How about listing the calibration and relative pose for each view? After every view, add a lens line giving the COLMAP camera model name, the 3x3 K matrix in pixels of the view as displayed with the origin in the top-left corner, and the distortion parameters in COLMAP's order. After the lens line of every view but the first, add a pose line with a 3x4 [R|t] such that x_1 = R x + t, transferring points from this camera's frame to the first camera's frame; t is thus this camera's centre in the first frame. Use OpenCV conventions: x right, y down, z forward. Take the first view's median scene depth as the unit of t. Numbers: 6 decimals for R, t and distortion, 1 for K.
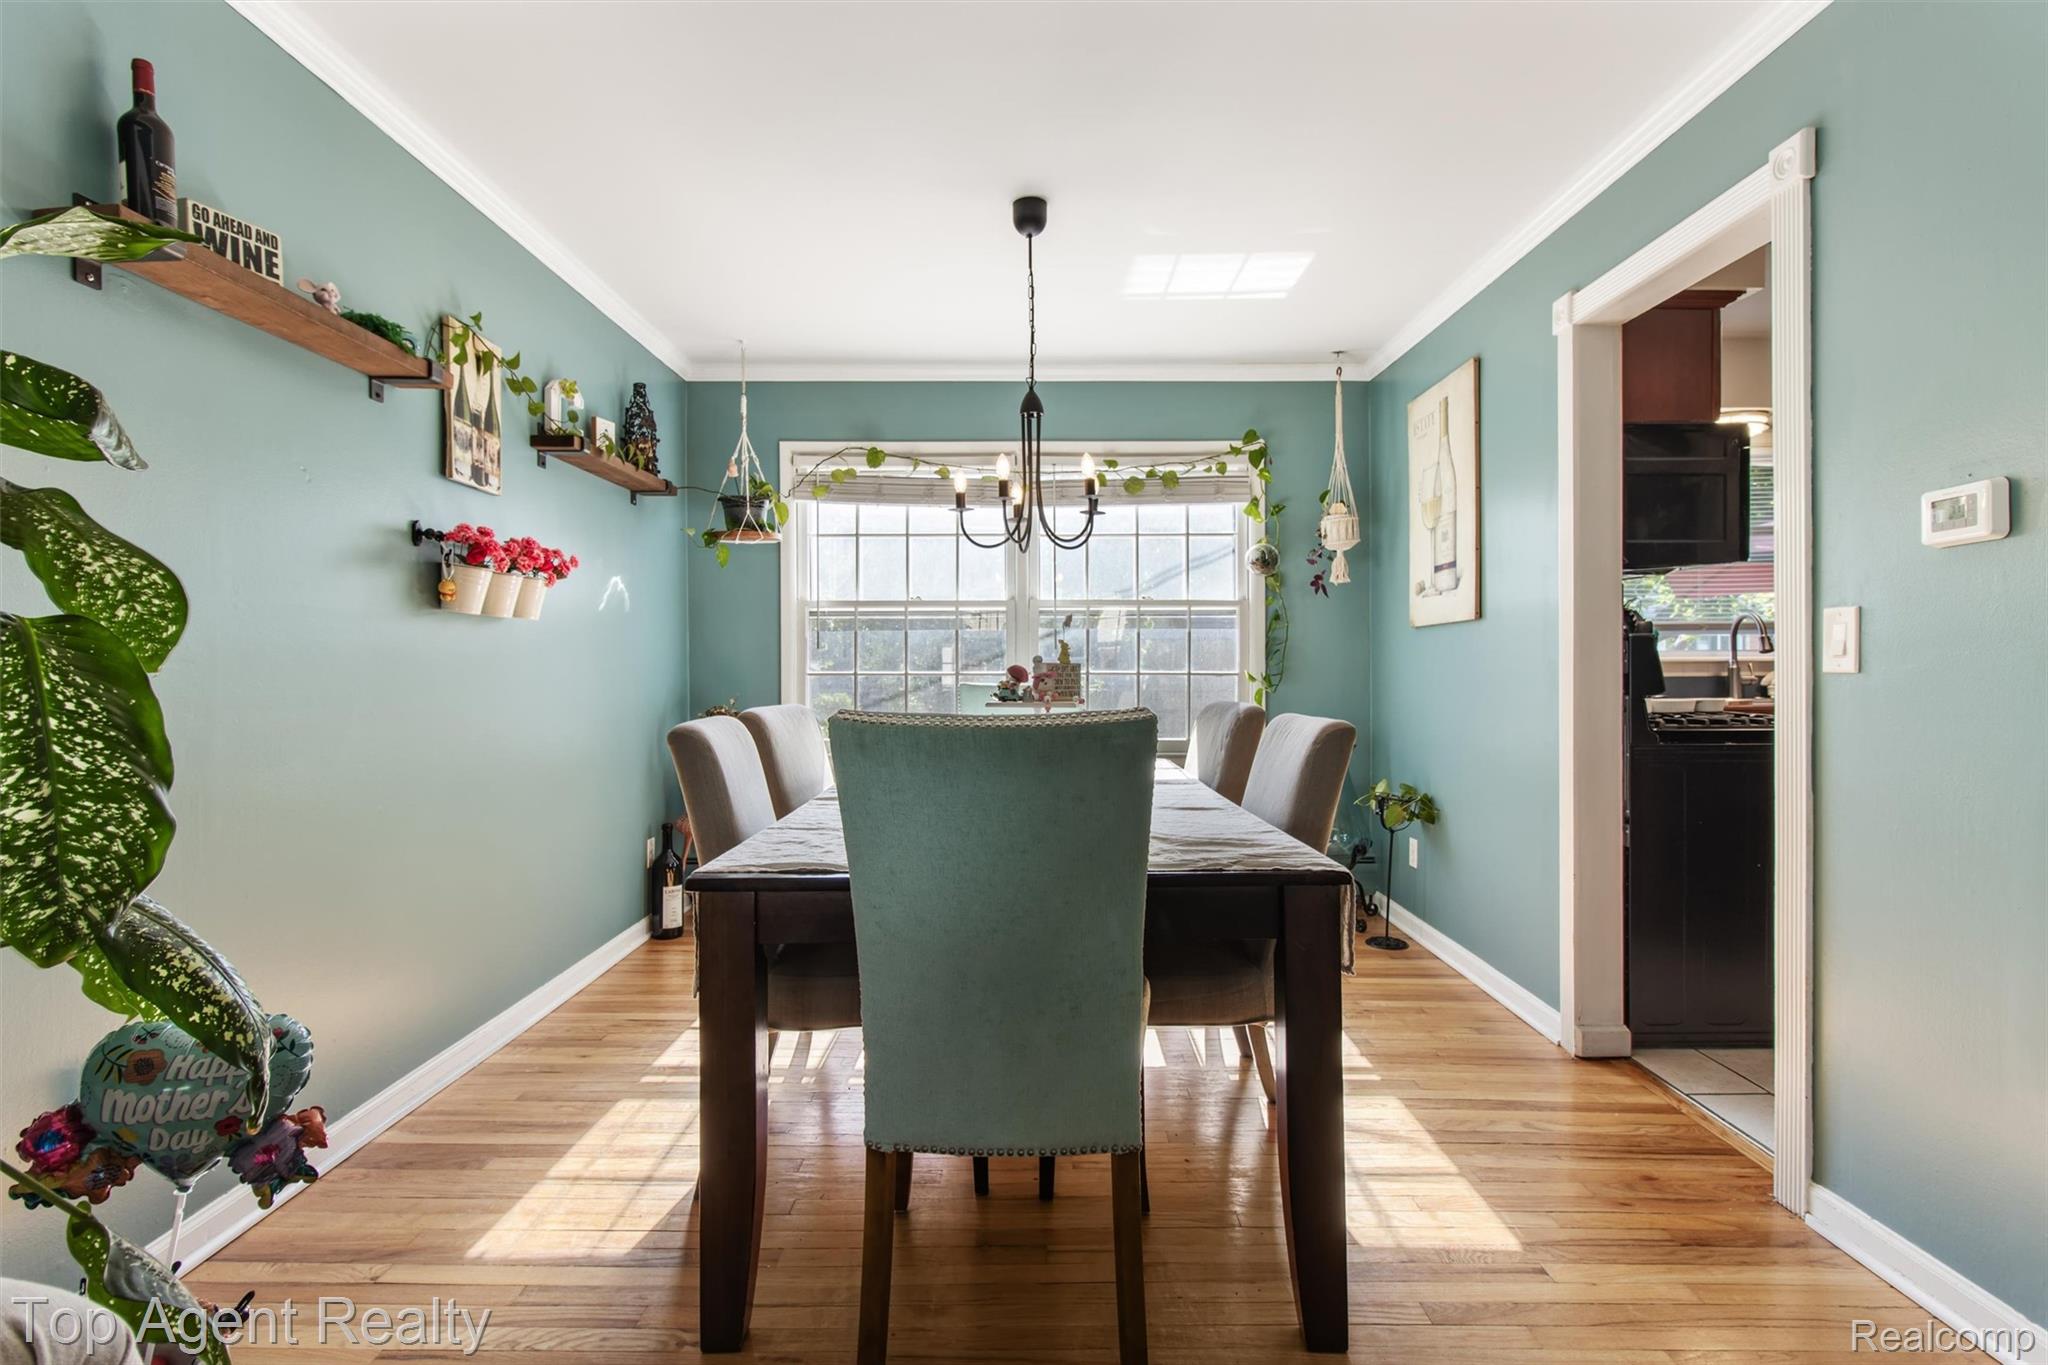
lens RADIAL K [[1020.3, 0, 1027.2], [0, 1020.3, 678.3], [0, 0, 1]] dist [0.001491, 0.000046]
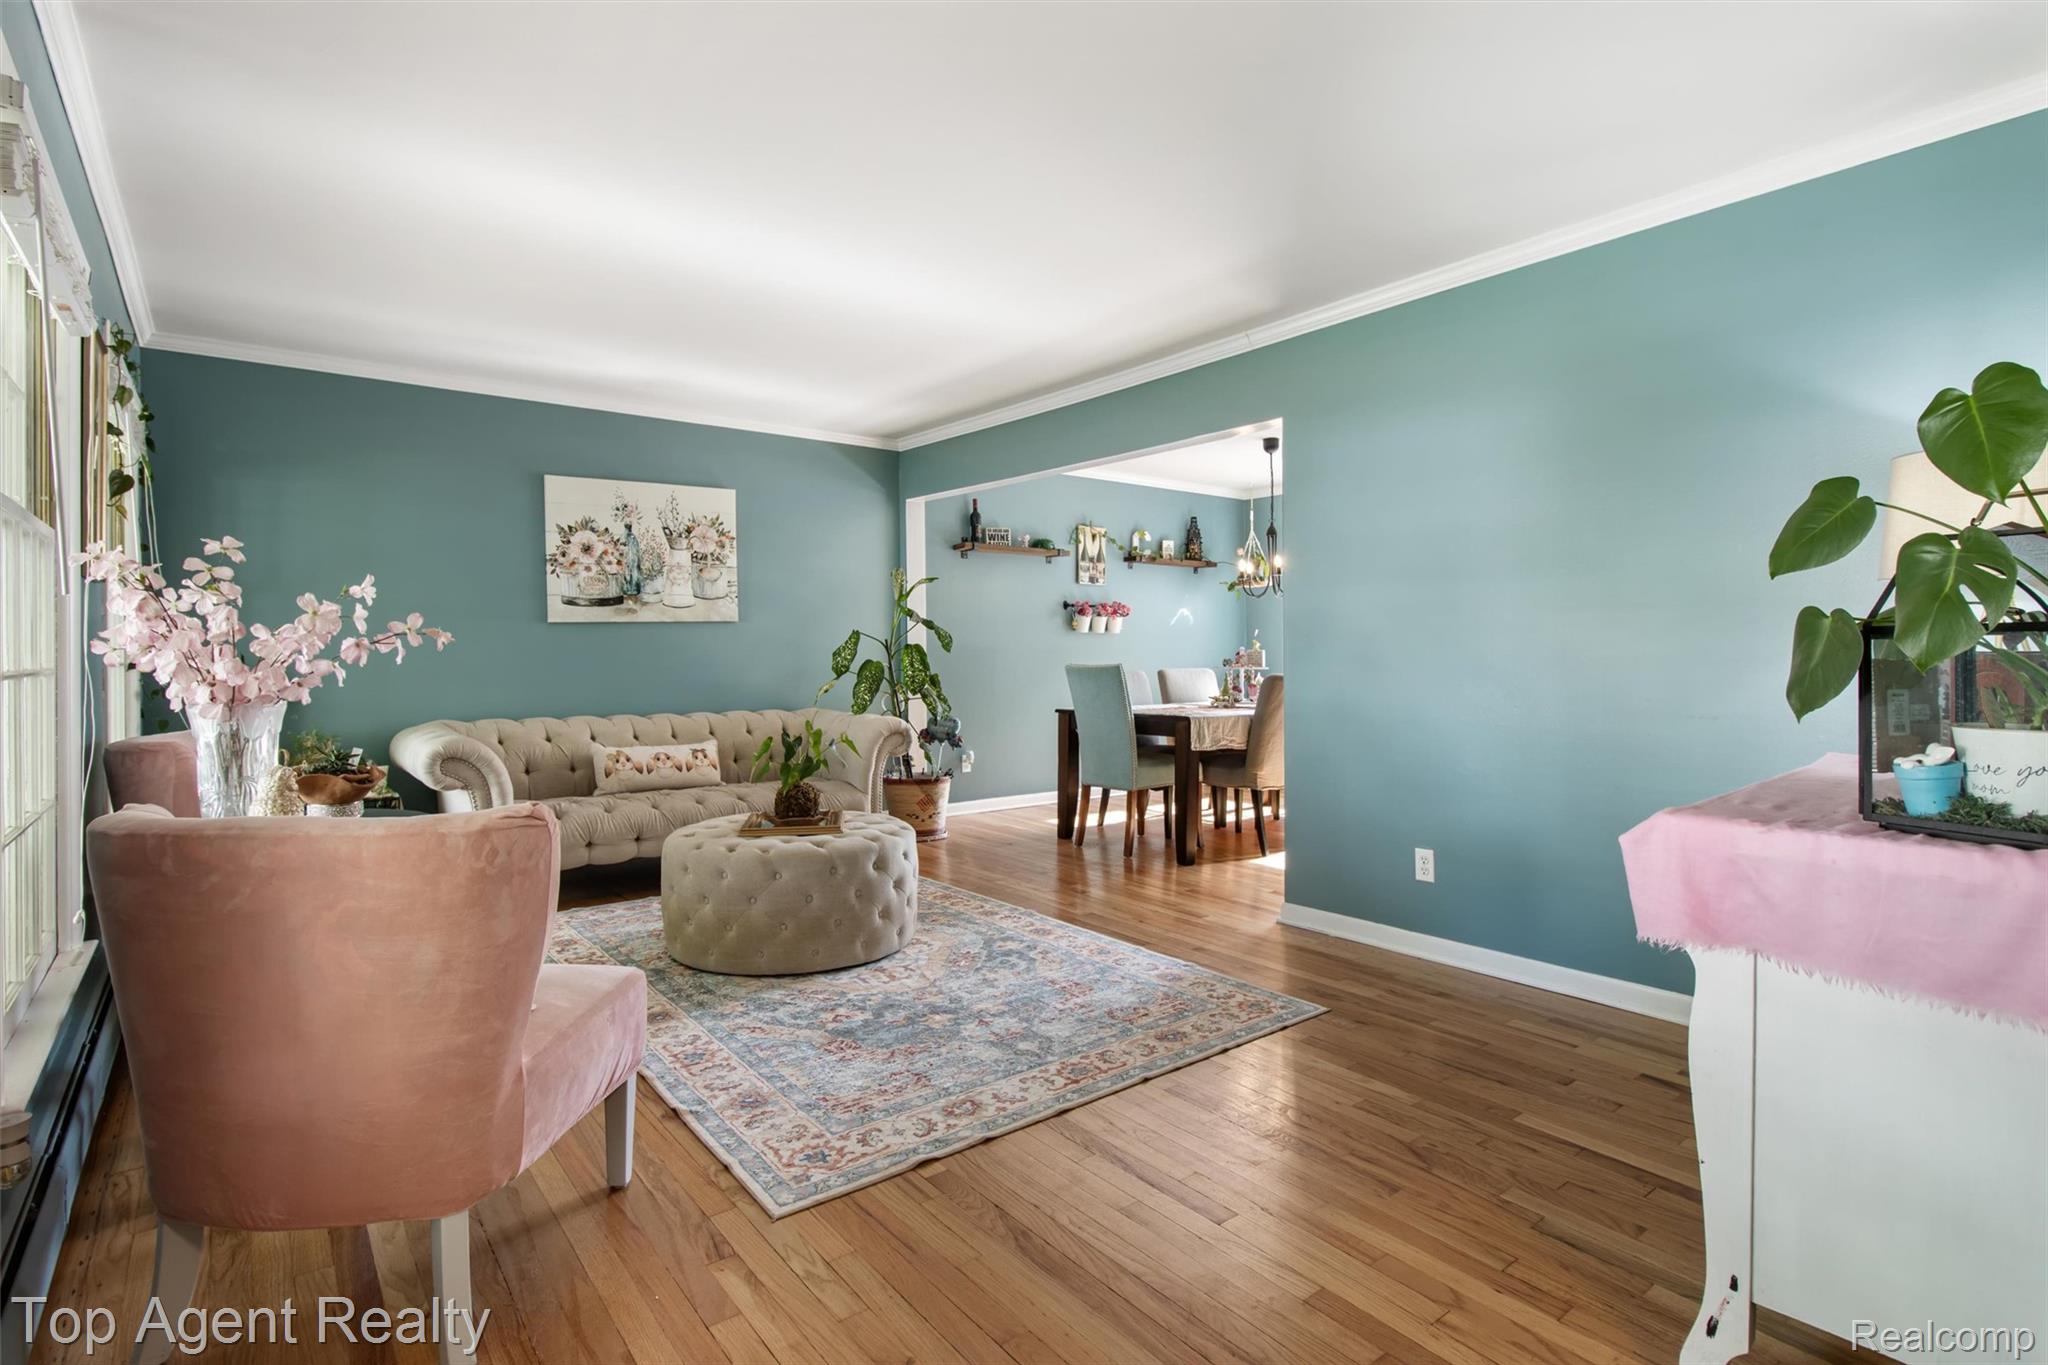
lens RADIAL K [[1020.3, 0, 1027.0], [0, 1020.3, 668.6], [0, 0, 1]] dist [0.001491, 0.000046]
pose [[0.614863, 0.011684, -0.788547, 1.548113], [-0.004511, 0.999926, 0.011298, 0.005752], [0.788621, -0.003389, 0.614870, -0.828307]]
